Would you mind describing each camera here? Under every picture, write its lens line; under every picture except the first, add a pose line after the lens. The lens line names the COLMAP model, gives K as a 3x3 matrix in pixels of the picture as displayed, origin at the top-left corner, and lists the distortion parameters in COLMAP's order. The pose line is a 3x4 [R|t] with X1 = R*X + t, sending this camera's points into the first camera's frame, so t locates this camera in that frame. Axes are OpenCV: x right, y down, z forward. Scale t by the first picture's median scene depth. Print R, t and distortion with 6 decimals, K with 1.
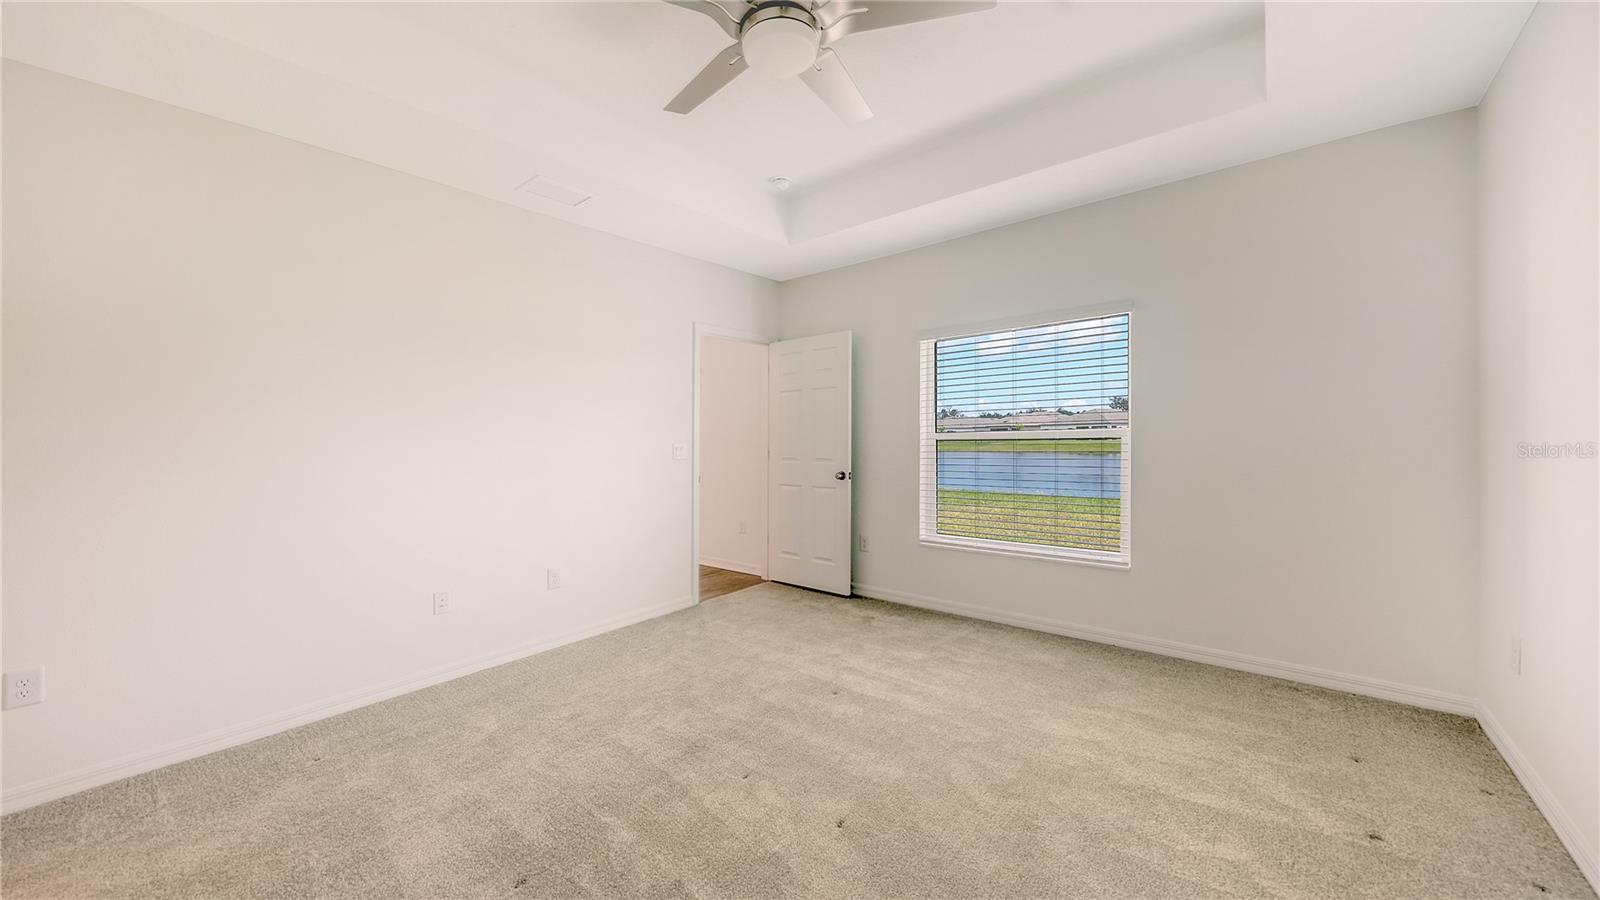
lens RADIAL K [[557.9, 0, 807.0], [0, 557.9, 440.9], [0, 0, 1]] dist [-0.000046, -0.000207]
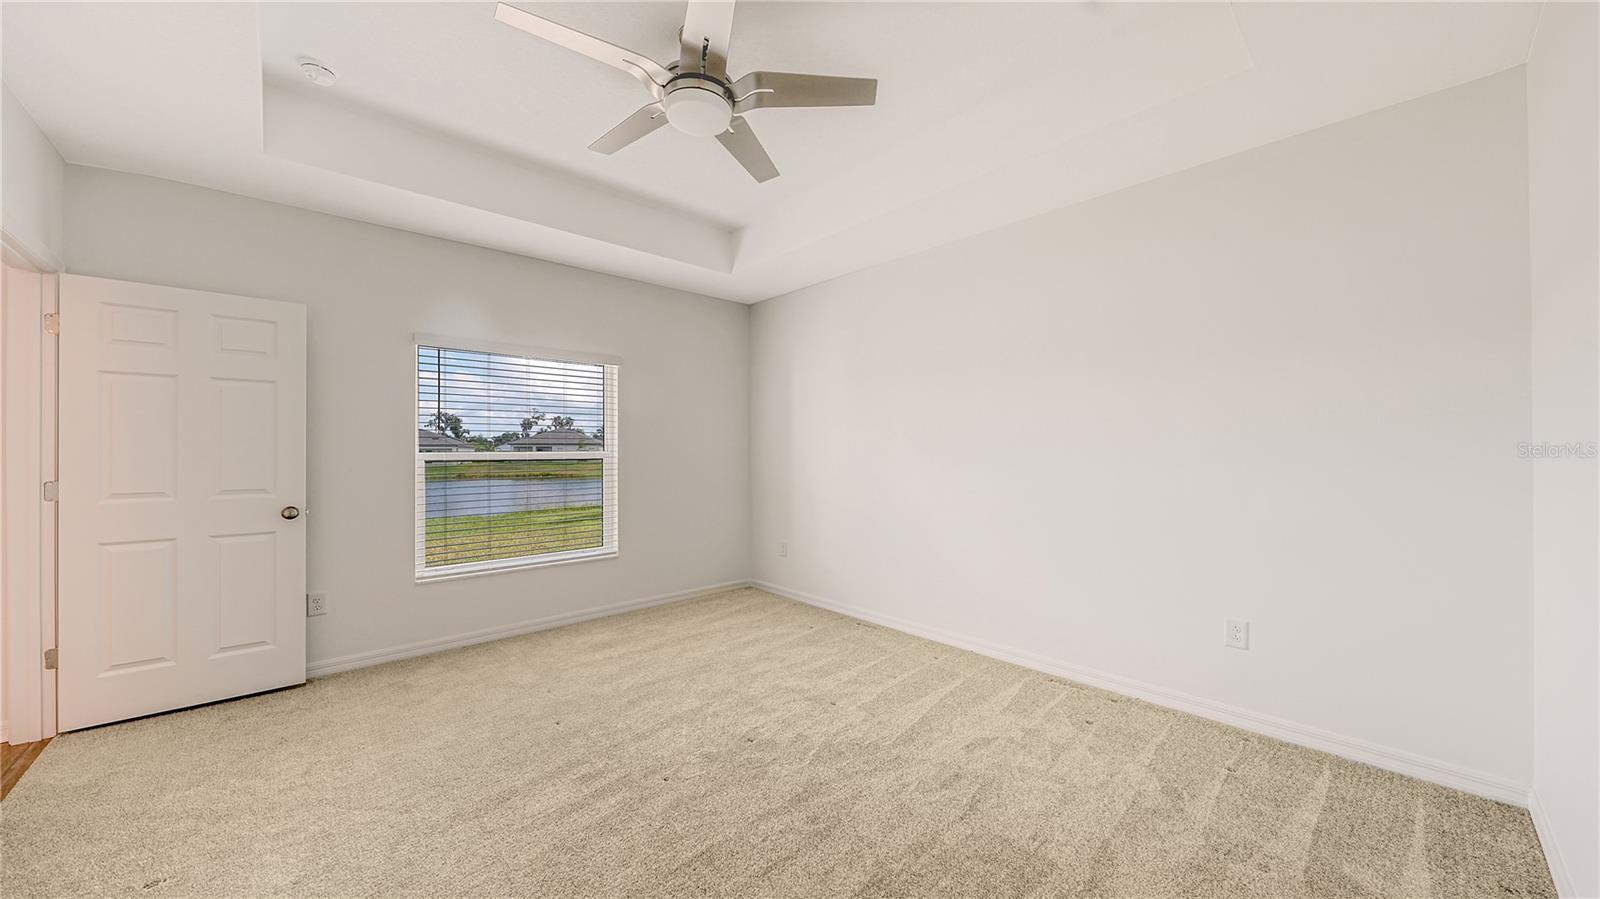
lens RADIAL K [[557.9, 0, 807.0], [0, 557.9, 440.4], [0, 0, 1]] dist [-0.000046, -0.000207]
pose [[0.131415, 0.036716, 0.990647, -0.573723], [0.002923, 0.999295, -0.037424, 0.000807], [-0.991323, 0.007814, 0.131215, 0.291795]]
